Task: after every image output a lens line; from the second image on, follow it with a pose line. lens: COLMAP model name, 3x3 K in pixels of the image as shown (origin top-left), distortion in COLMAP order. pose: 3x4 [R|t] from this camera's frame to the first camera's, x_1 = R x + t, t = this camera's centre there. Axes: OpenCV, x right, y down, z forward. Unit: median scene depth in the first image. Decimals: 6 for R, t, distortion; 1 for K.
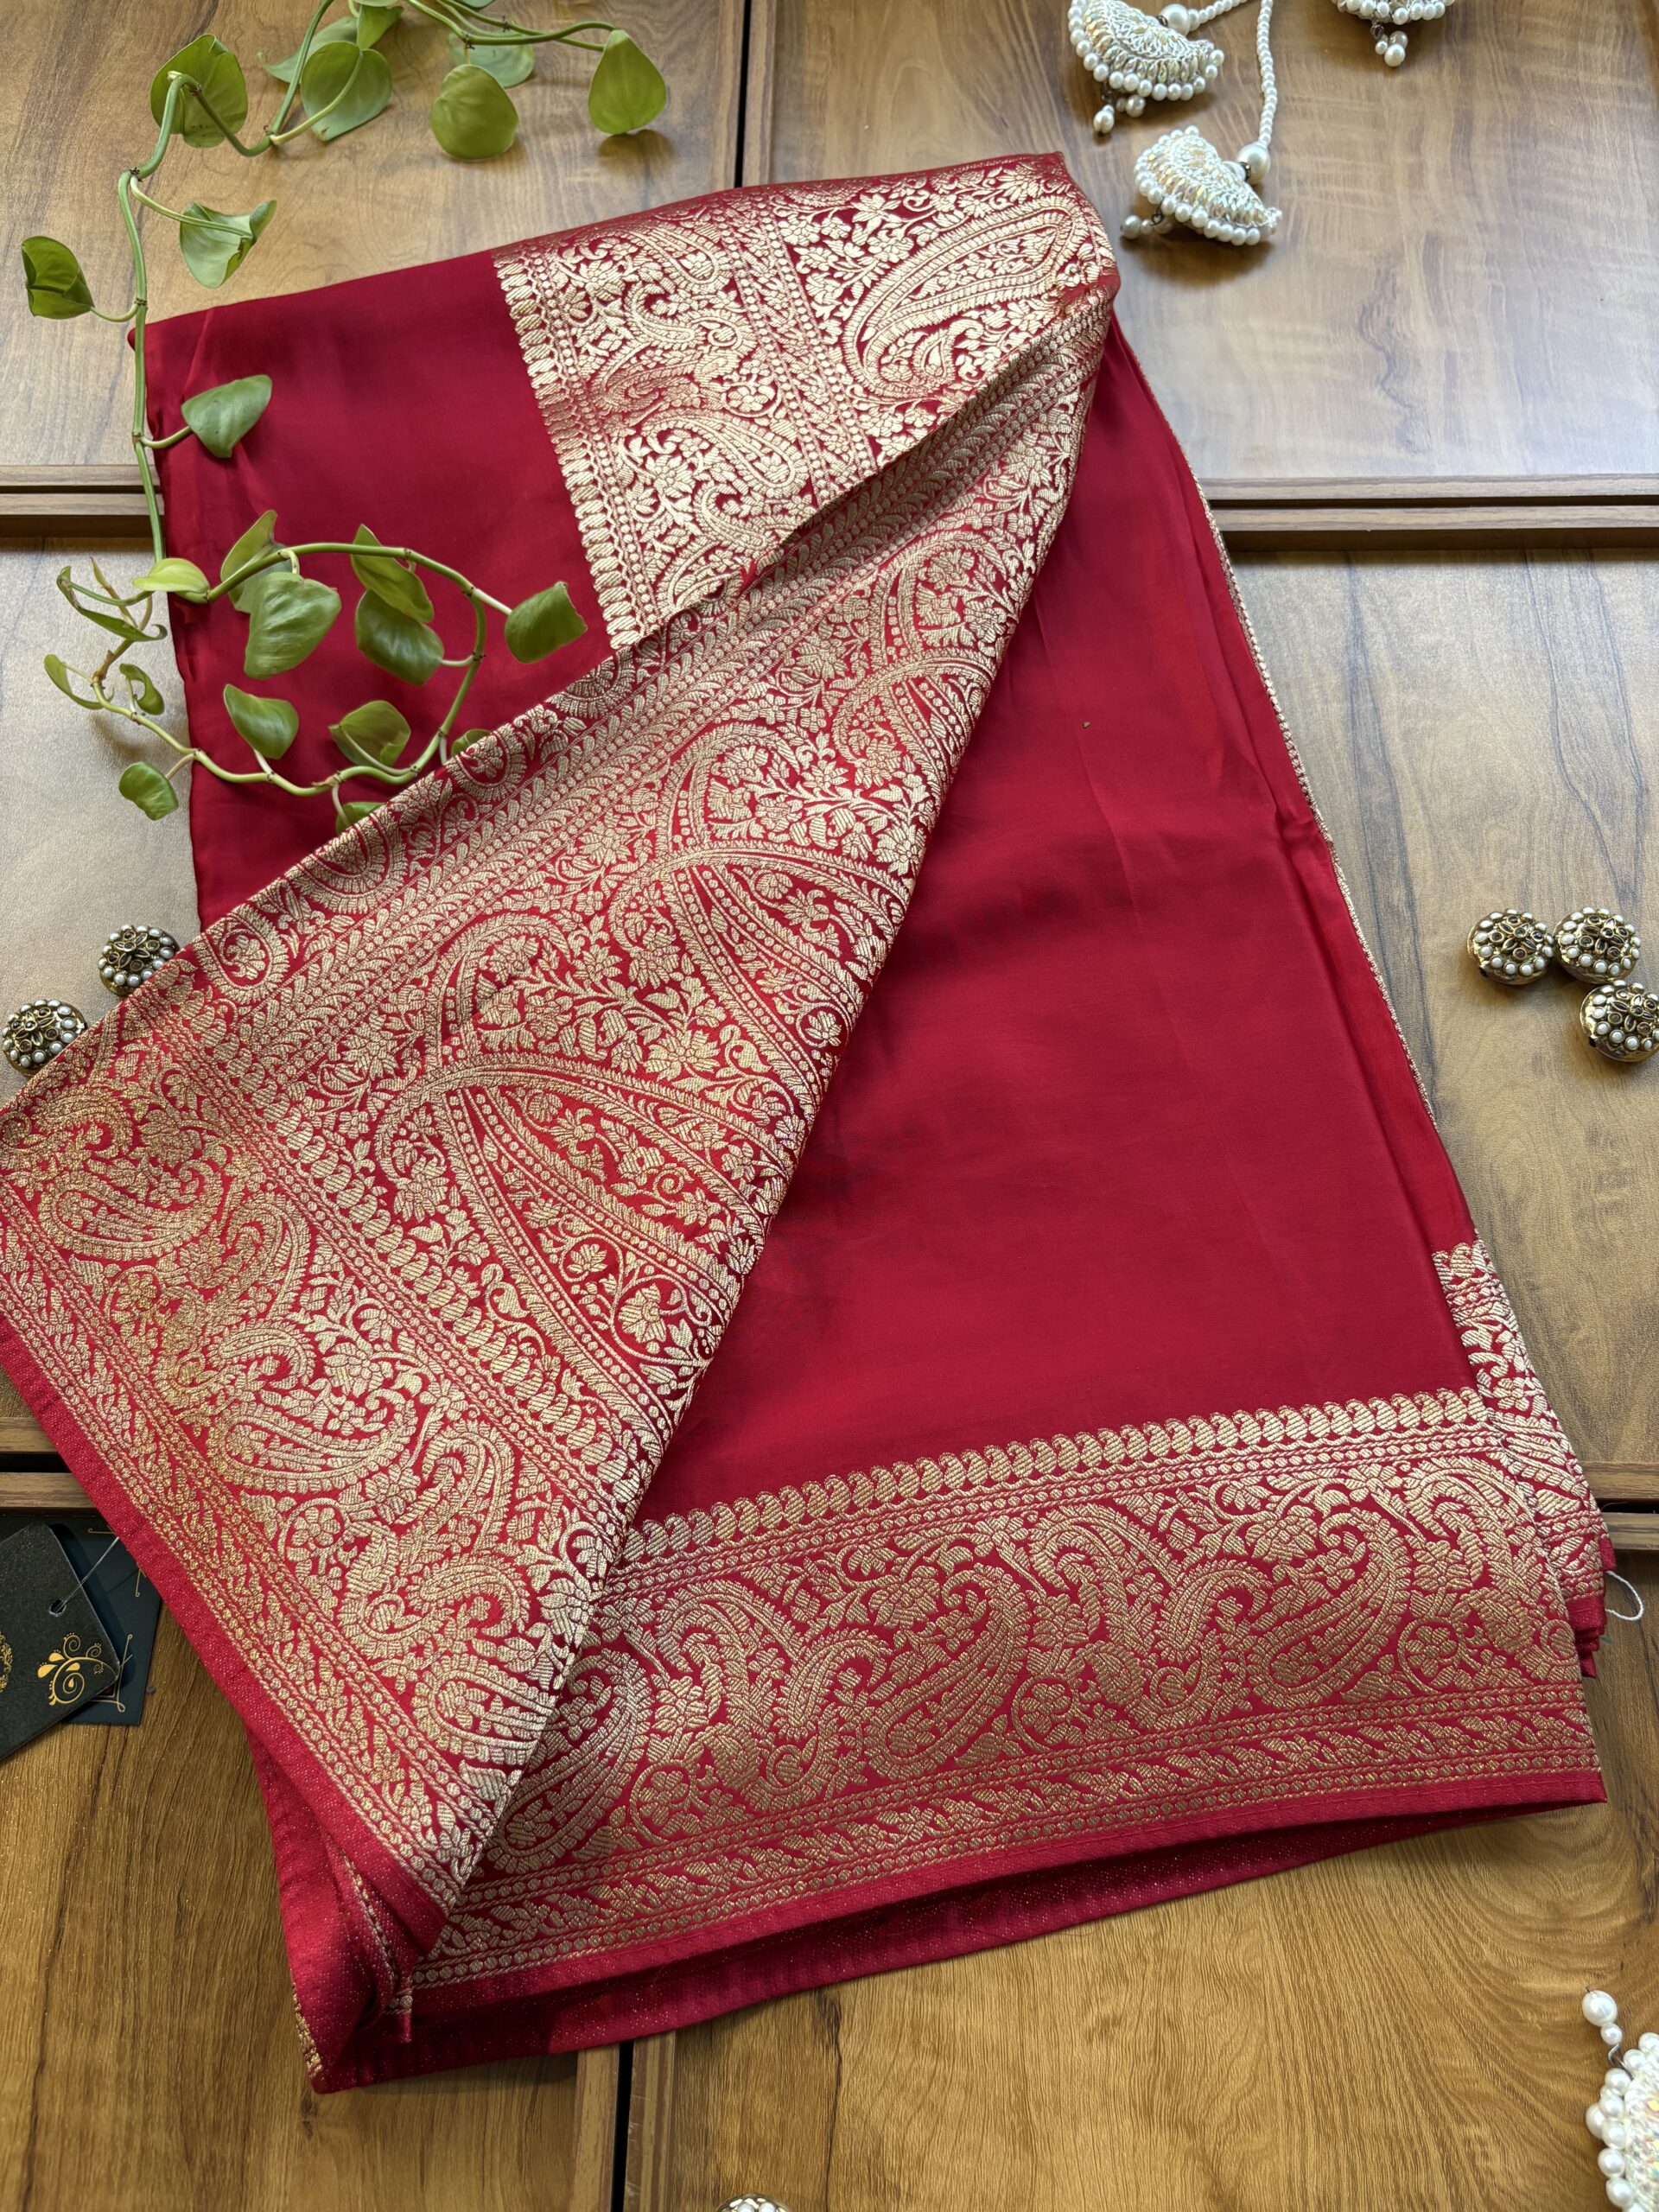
lens RADIAL K [[1684.0, 0, 834.3], [0, 1684.0, 1096.7], [0, 0, 1]] dist [0.041434, -0.067946]
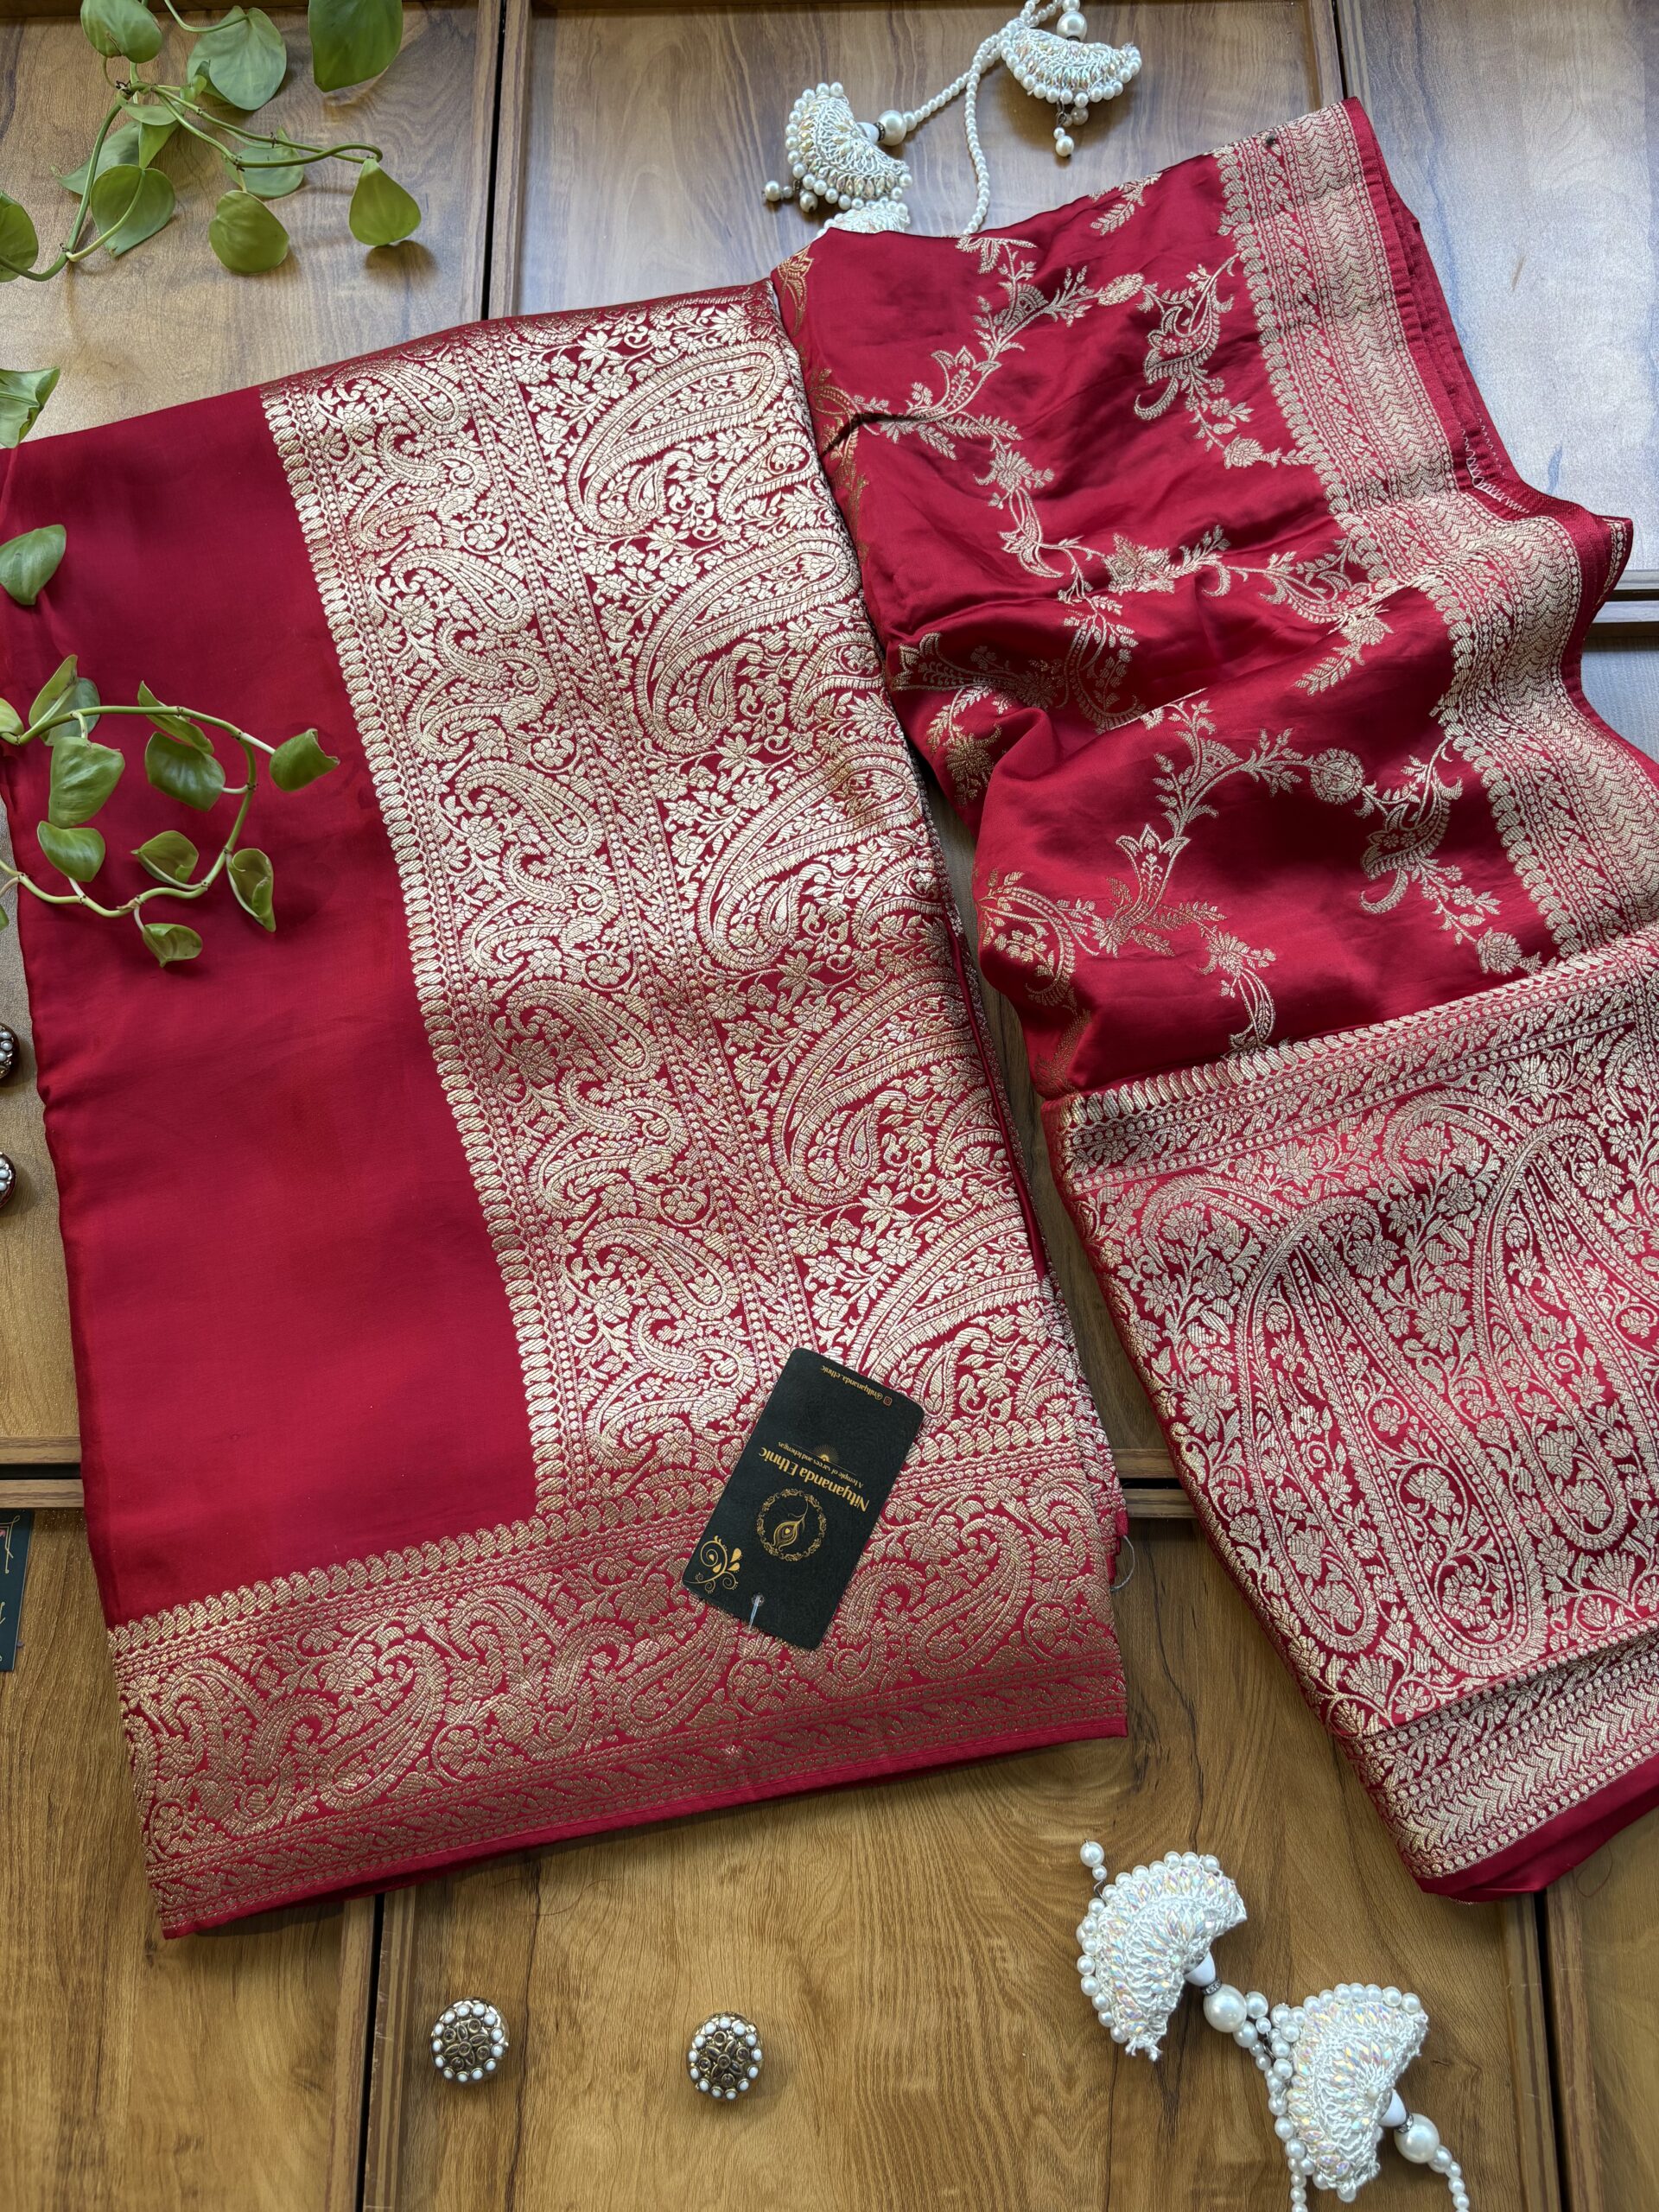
lens RADIAL K [[1684.0, 0, 825.8], [0, 1684.0, 1109.6], [0, 0, 1]] dist [0.041434, -0.067946]
pose [[0.999724, -0.018598, 0.014323, 0.162999], [0.016717, 0.992415, 0.121789, -0.165276], [-0.016479, -0.121516, 0.992453, -0.205064]]
